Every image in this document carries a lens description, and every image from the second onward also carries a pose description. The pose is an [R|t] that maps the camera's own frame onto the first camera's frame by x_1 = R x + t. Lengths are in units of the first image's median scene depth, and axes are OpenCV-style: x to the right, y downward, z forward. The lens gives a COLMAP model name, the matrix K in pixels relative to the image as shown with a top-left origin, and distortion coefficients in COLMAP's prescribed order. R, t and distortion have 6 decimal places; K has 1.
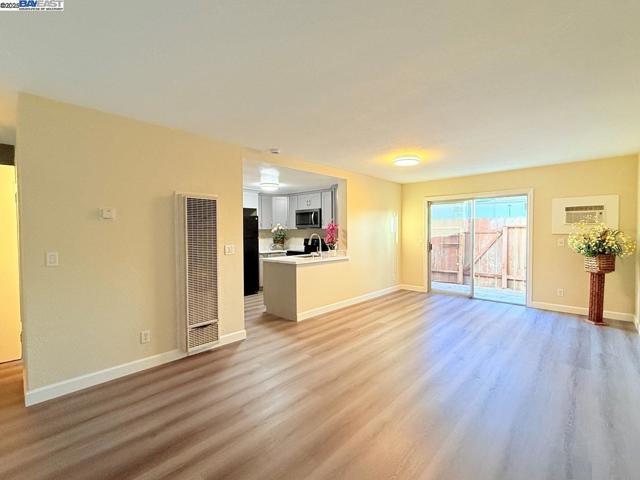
lens RADIAL K [[290.6, 0, 321.2], [0, 290.6, 237.5], [0, 0, 1]] dist [0.001320, -0.000422]
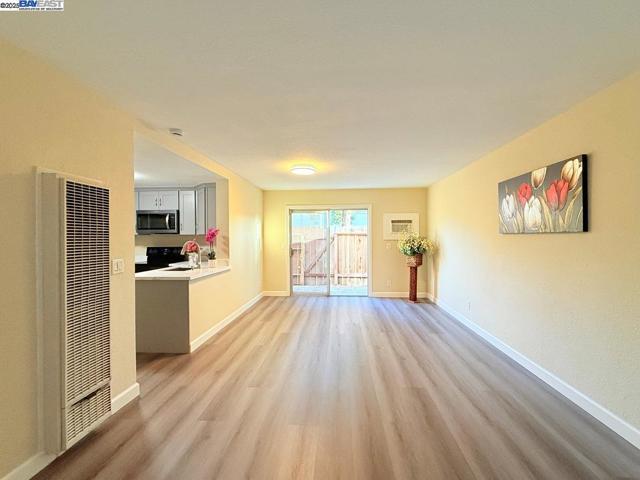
lens RADIAL K [[290.6, 0, 320.6], [0, 290.6, 238.2], [0, 0, 1]] dist [0.001320, -0.000422]
pose [[0.779199, -0.001241, 0.626775, -0.296660], [0.012510, 0.999830, -0.013572, -0.005779], [-0.626652, 0.018416, 0.779082, 0.160130]]
